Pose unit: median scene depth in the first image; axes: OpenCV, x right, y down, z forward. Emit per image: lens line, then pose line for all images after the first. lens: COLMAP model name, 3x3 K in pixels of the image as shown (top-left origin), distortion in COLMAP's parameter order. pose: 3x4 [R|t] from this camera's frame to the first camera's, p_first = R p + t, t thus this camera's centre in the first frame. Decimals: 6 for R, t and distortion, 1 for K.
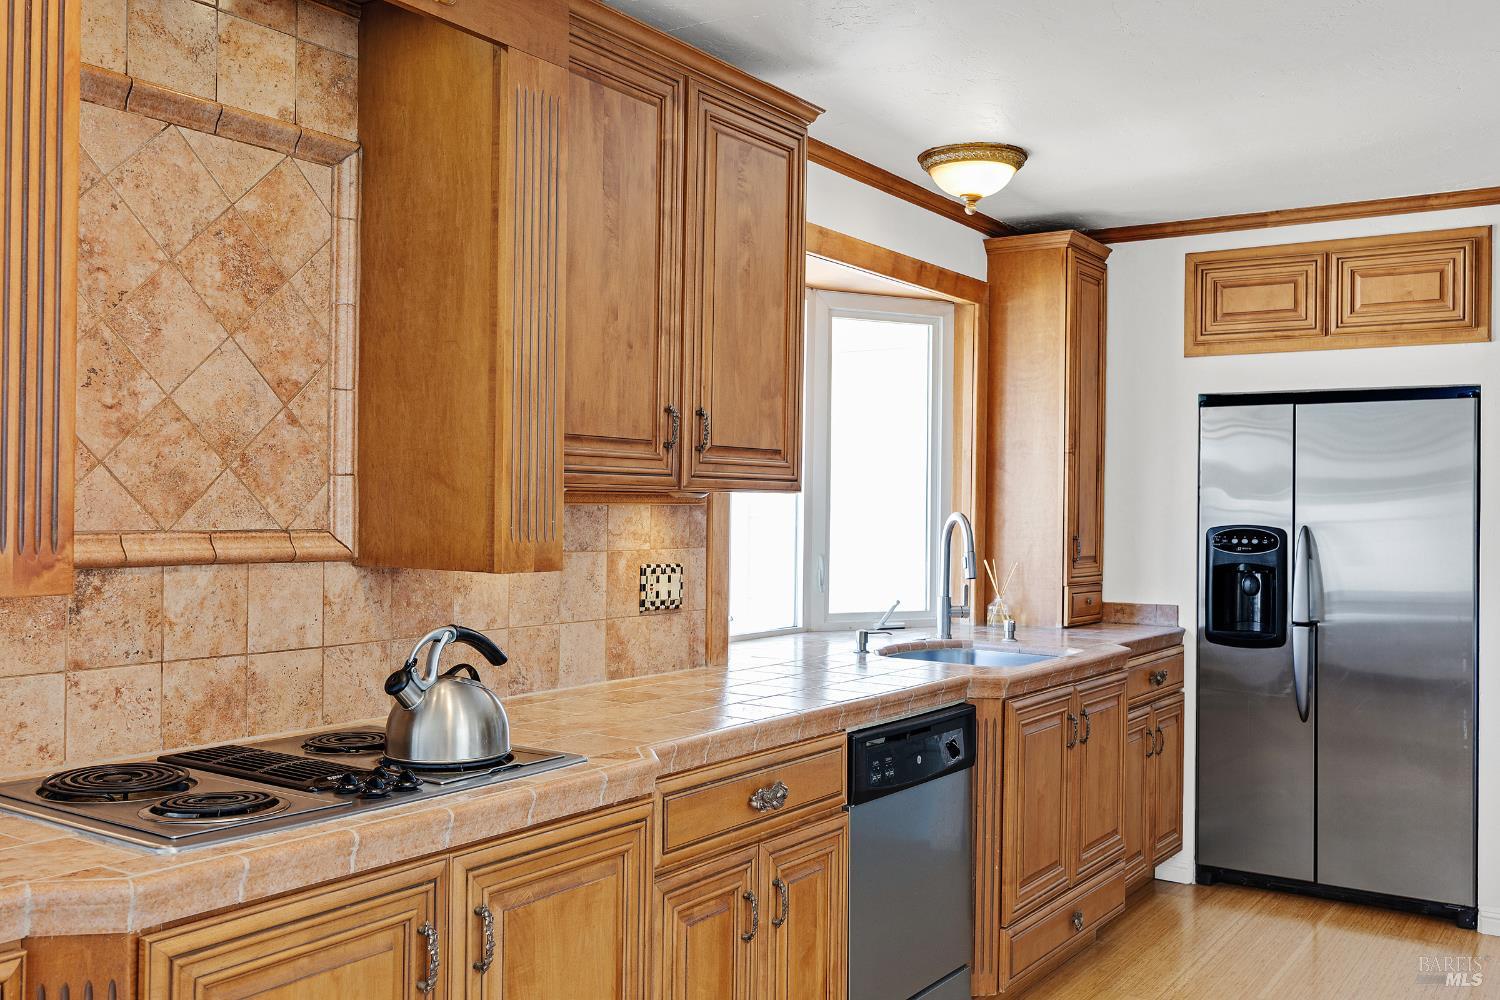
lens RADIAL K [[1341.5, 0, 758.9], [0, 1341.5, 500.3], [0, 0, 1]] dist [-0.005031, 0.004730]
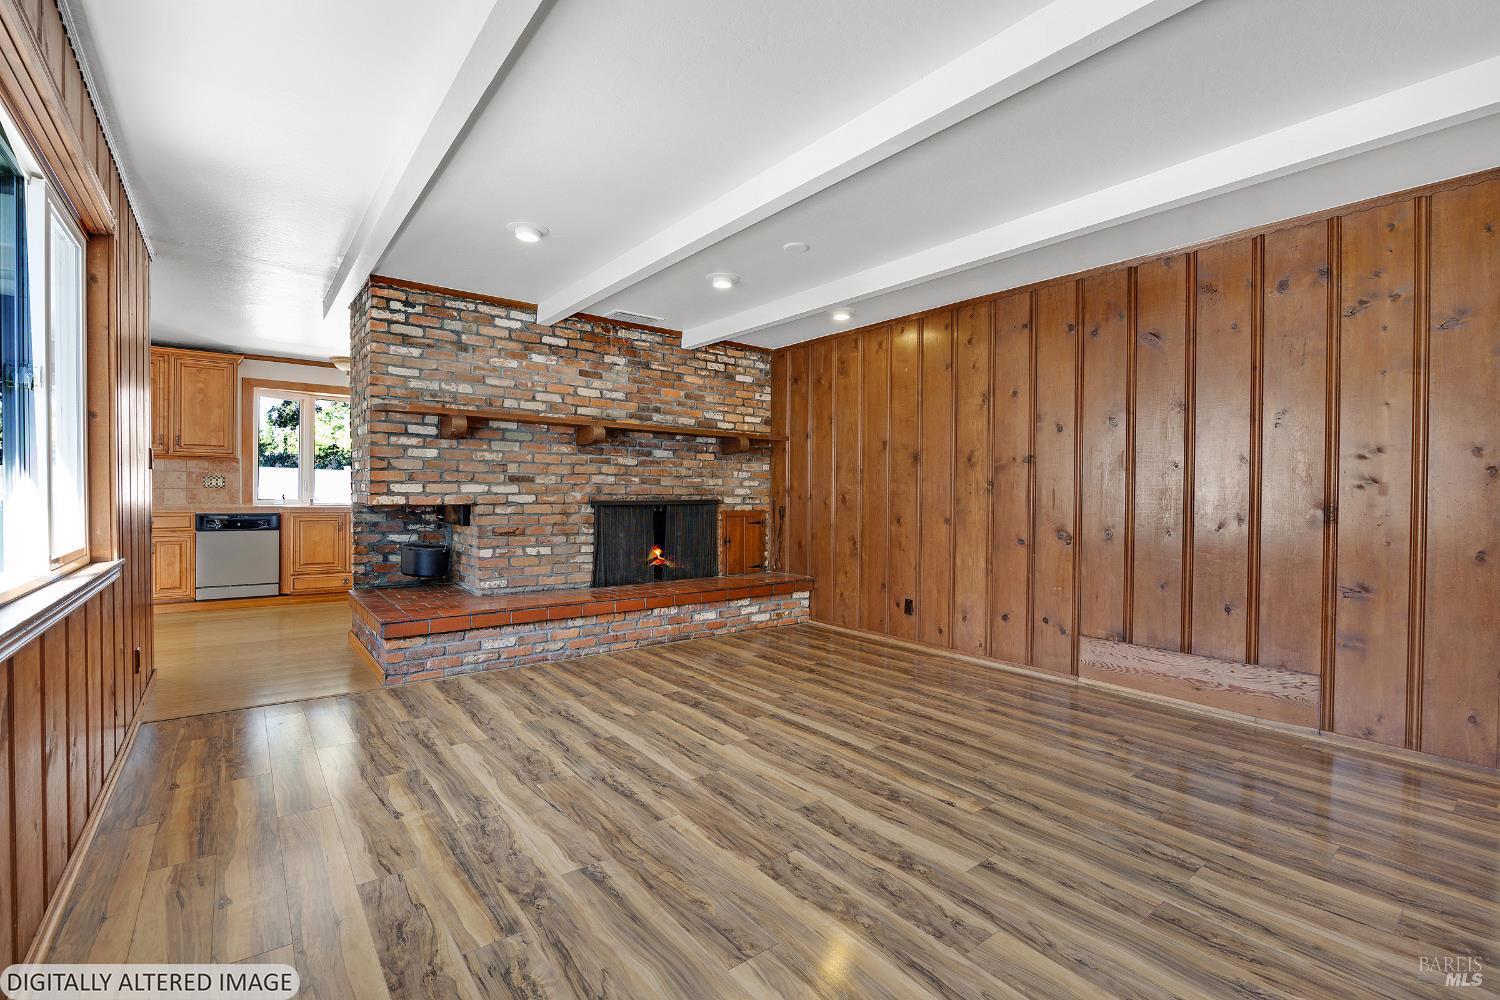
lens RADIAL K [[634.5, 0, 747.1], [0, 634.5, 499.2], [0, 0, 1]] dist [-0.024170, 0.000412]
pose [[0.957183, 0.001798, -0.289478, 1.910003], [0.001573, 0.999934, 0.011412, 0.095578], [0.289480, -0.011379, 0.957117, -0.280890]]
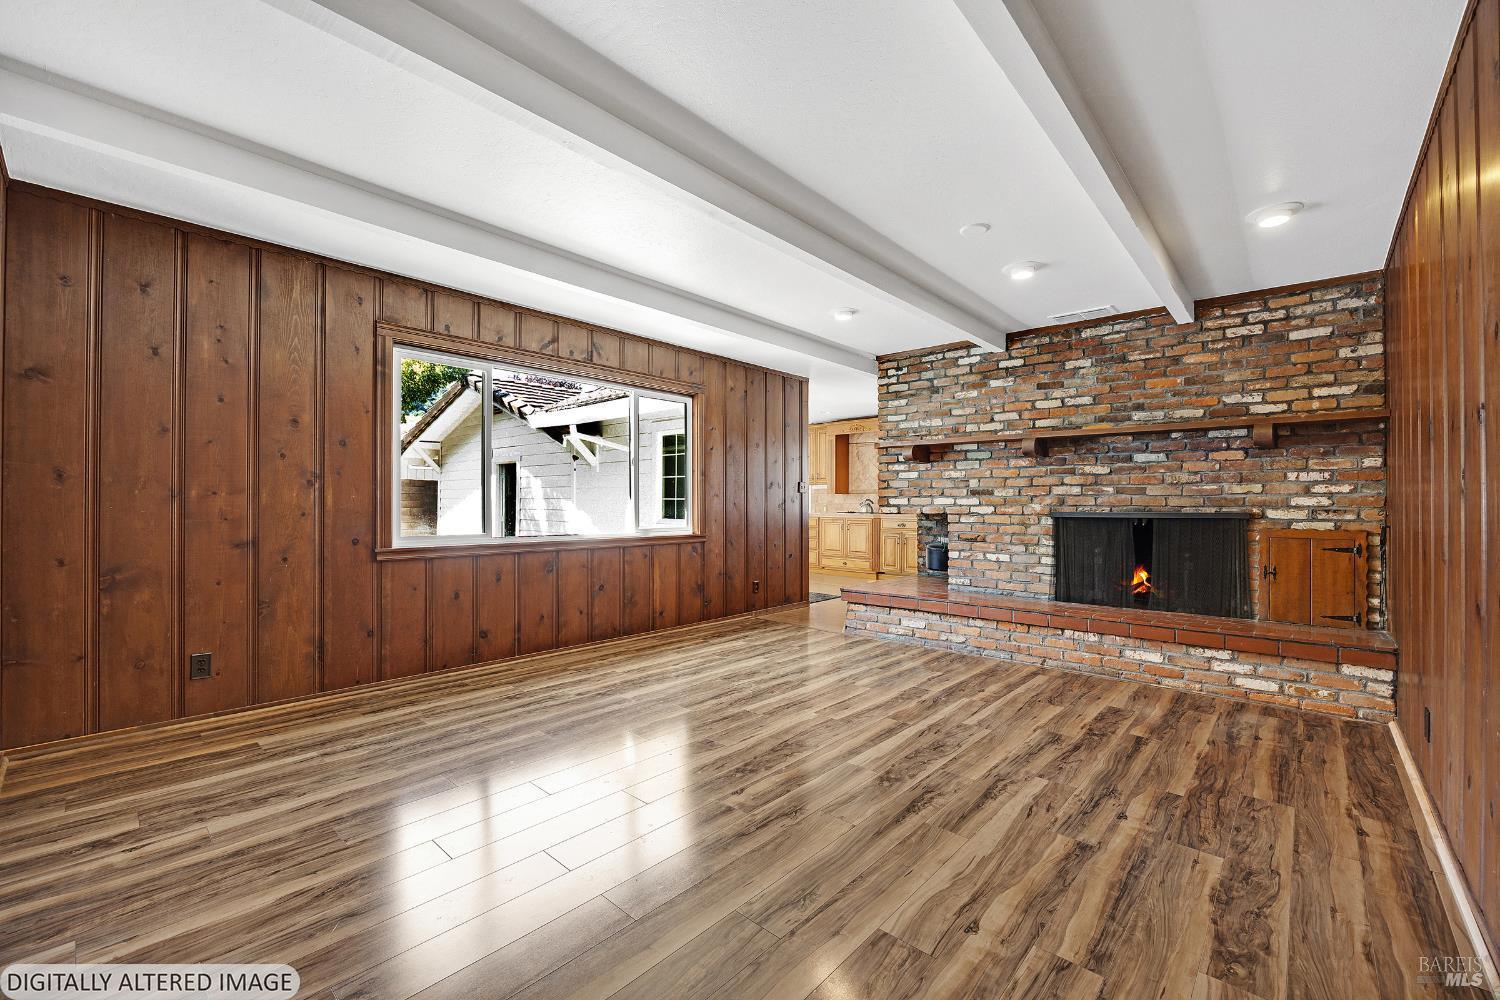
lens RADIAL K [[637.9, 0, 794.0], [0, 637.9, 499.2], [0, 0, 1]] dist [-0.009581, -0.000079]
pose [[-0.078832, -0.016354, -0.996754, 2.643156], [0.001299, 0.999863, -0.016508, 0.108555], [0.996887, -0.002596, -0.078800, 0.543634]]
